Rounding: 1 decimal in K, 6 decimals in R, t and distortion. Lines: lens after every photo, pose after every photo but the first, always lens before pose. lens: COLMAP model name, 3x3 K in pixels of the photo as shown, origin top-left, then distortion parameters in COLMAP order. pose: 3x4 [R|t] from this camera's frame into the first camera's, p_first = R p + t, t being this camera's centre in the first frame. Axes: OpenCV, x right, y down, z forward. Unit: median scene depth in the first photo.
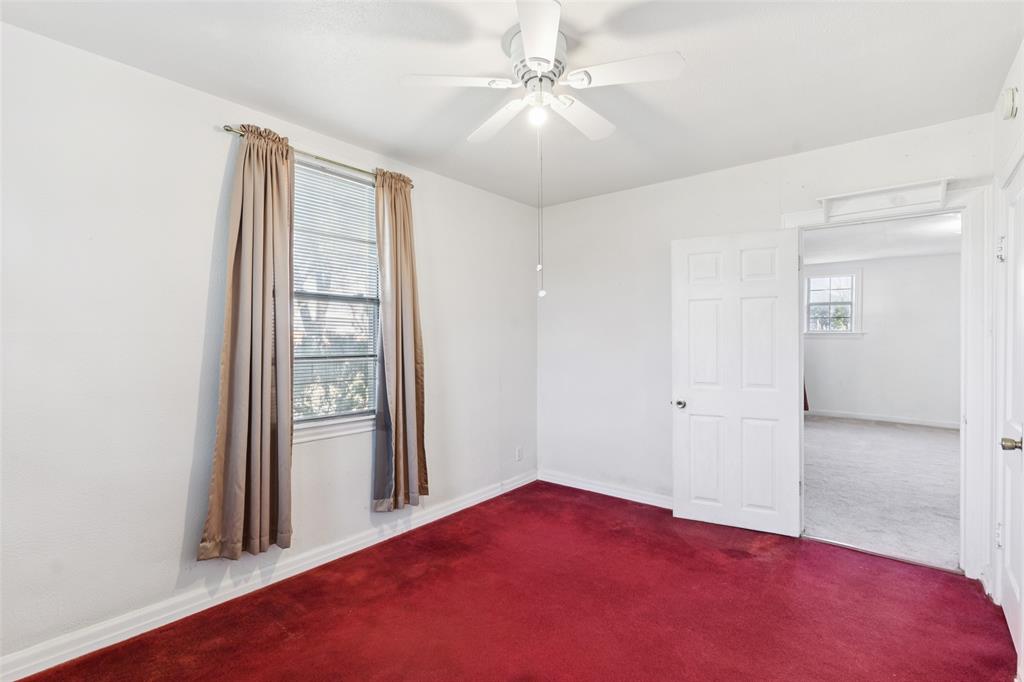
lens RADIAL K [[472.7, 0, 504.8], [0, 472.7, 342.0], [0, 0, 1]] dist [0.012960, -0.000620]
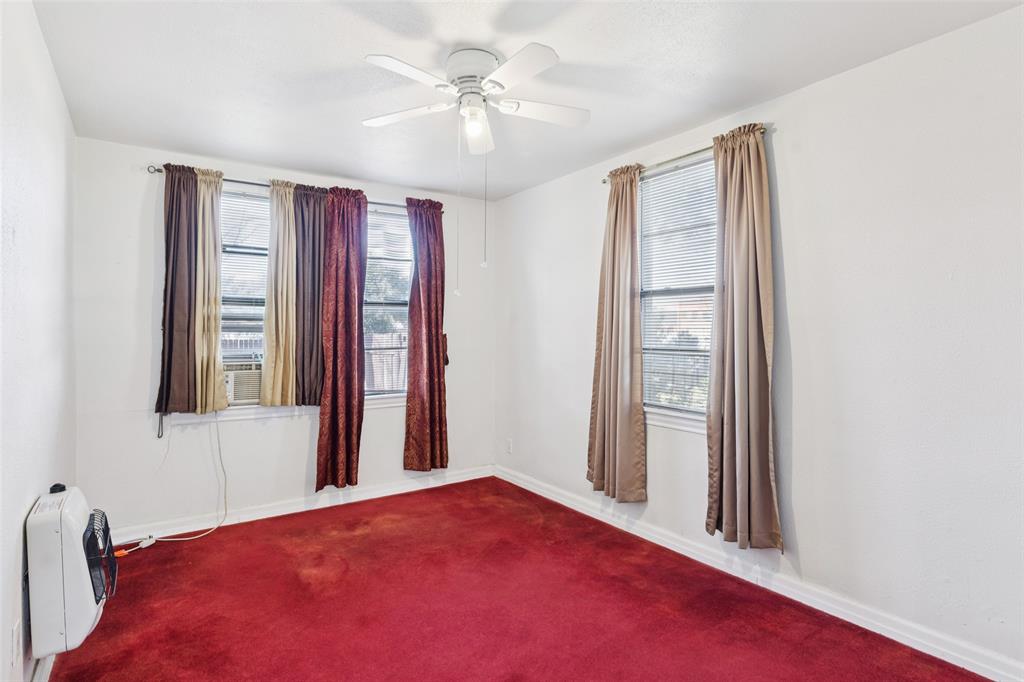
lens RADIAL K [[550.8, 0, 516.0], [0, 550.8, 322.2], [0, 0, 1]] dist [-0.000070, 0.000138]
pose [[-0.254574, -0.009673, -0.967005, 0.813803], [-0.003563, 0.999953, -0.009064, -0.015922], [0.967047, 0.001137, -0.254597, 0.912702]]
